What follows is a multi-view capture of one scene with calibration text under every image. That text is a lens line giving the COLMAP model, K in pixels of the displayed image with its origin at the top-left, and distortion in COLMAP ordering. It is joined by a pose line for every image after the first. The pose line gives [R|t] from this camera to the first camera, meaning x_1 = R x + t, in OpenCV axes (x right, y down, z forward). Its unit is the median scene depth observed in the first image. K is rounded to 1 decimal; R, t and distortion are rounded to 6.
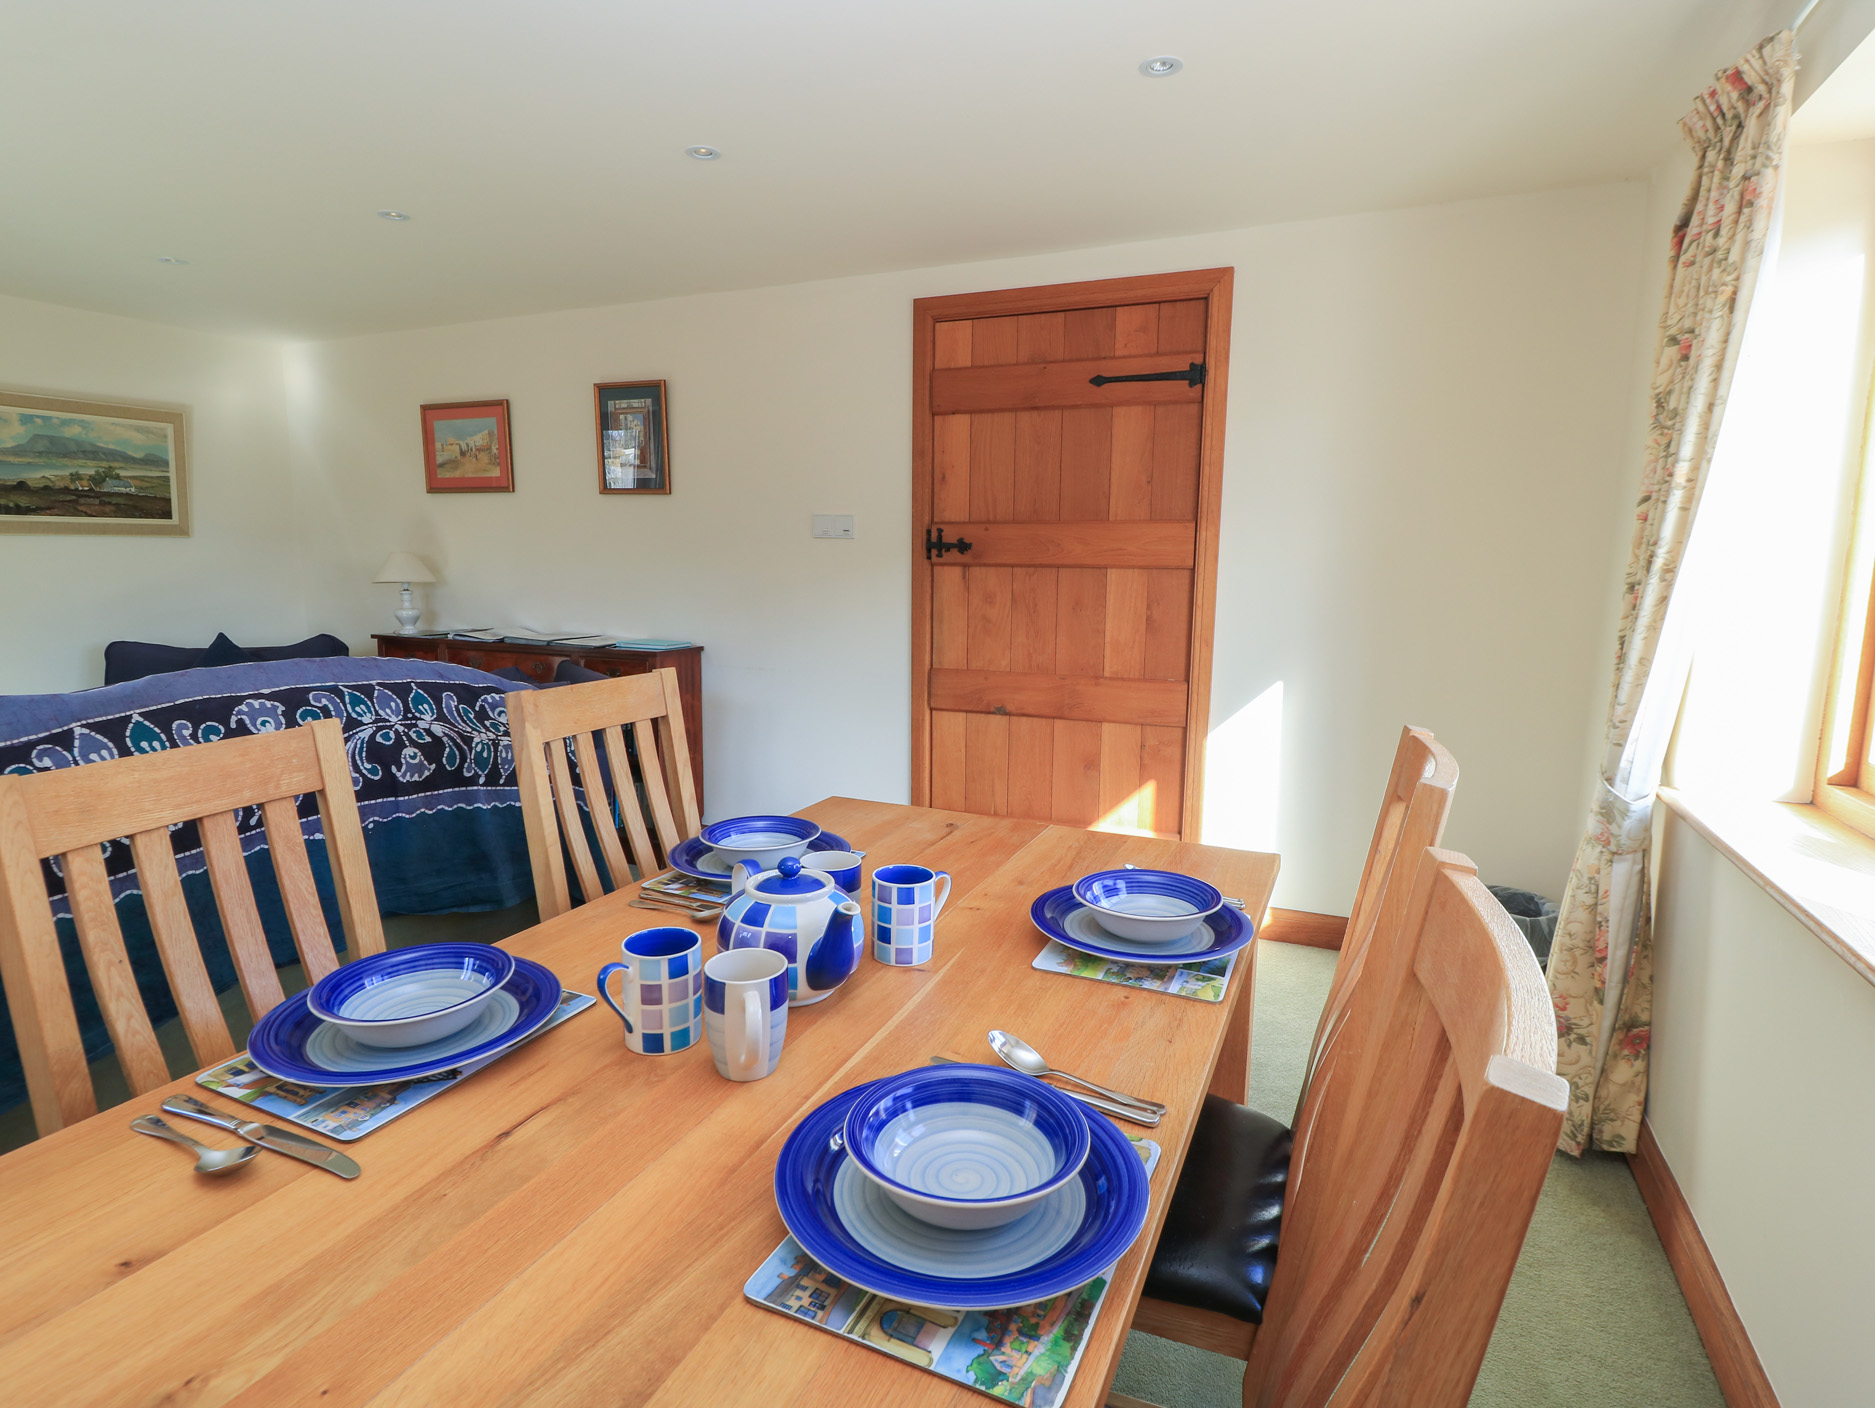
lens RADIAL K [[1003.7, 0, 936.6], [0, 1003.7, 703.0], [0, 0, 1]] dist [-0.005088, -0.001765]
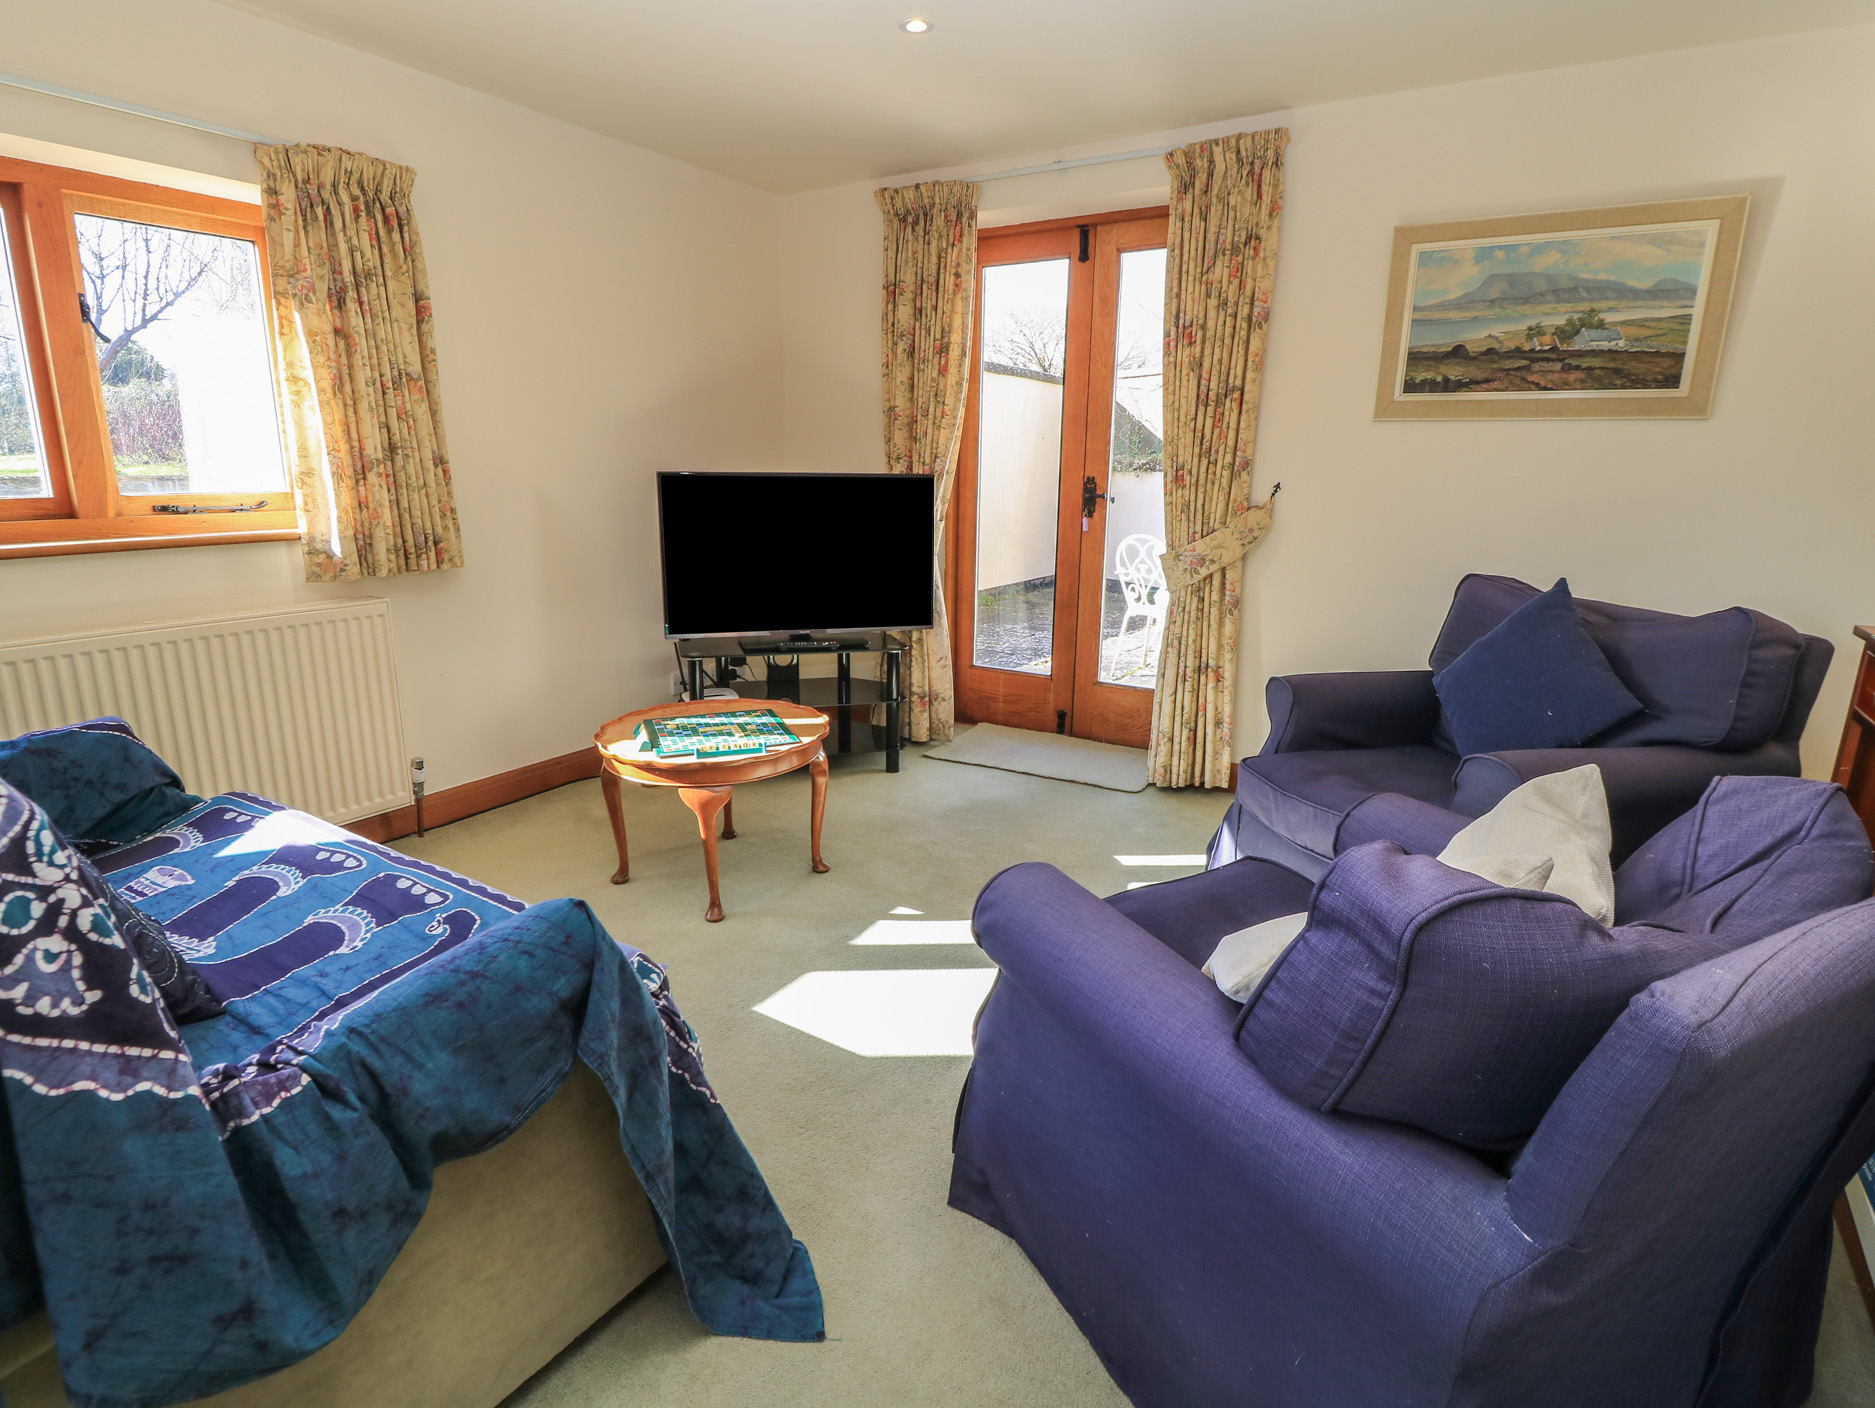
lens RADIAL K [[1003.7, 0, 934.9], [0, 1003.7, 709.0], [0, 0, 1]] dist [-0.005088, -0.001765]
pose [[-0.138691, 0.222618, -0.964990, -0.080372], [-0.166886, 0.955219, 0.244349, -0.076565], [0.976173, 0.194932, -0.095328, 0.707052]]
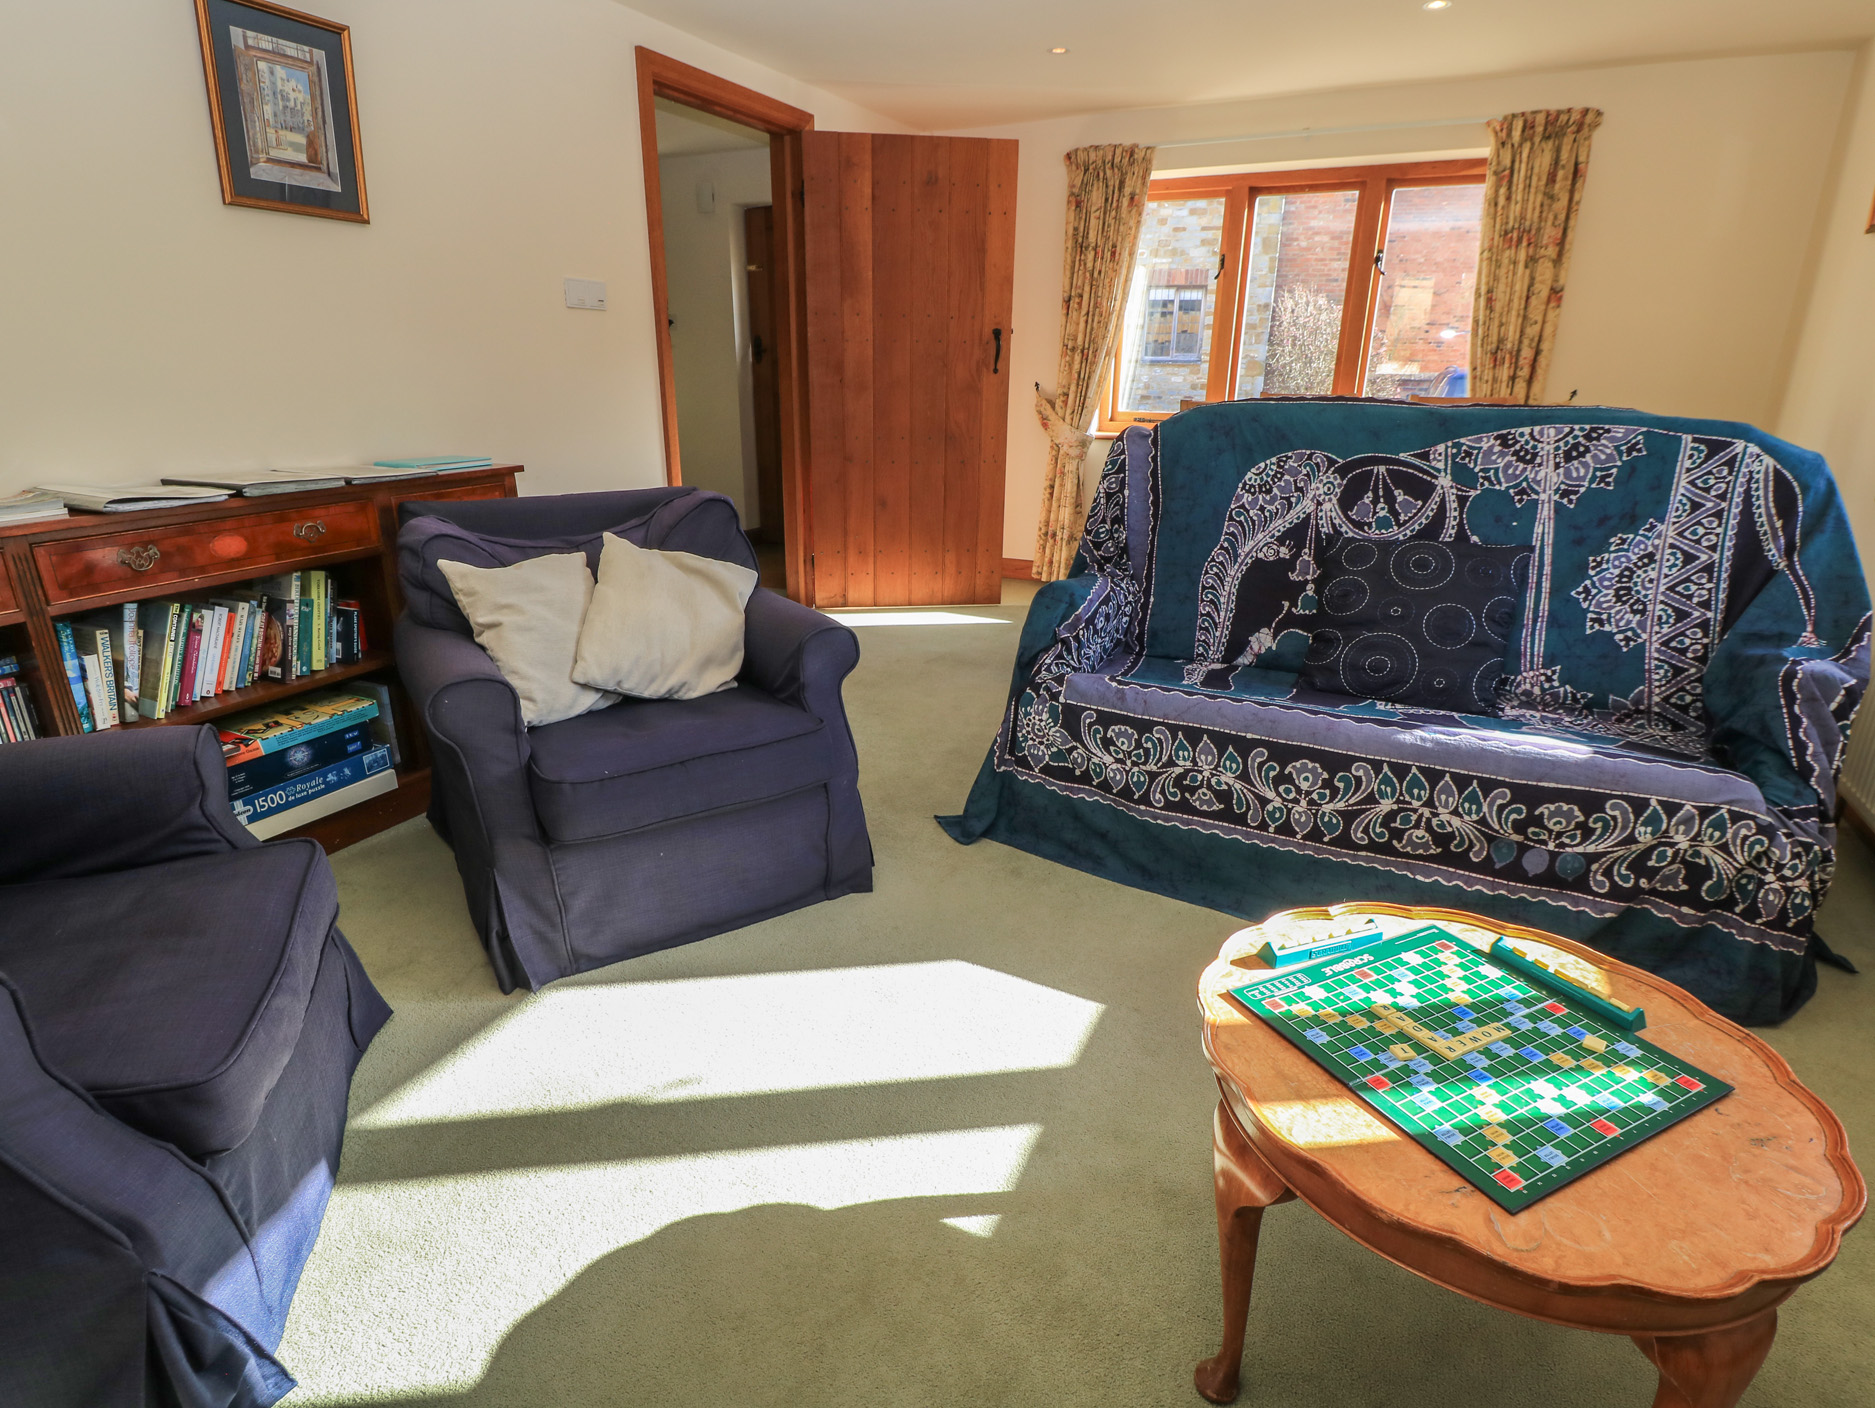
lens RADIAL K [[1003.7, 0, 937.4], [0, 1003.7, 702.0], [0, 0, 1]] dist [-0.005088, -0.001765]
pose [[0.058840, -0.321275, 0.945156, -0.945471], [0.144674, 0.939545, 0.310361, -0.066058], [-0.987728, 0.118478, 0.101763, 0.607442]]
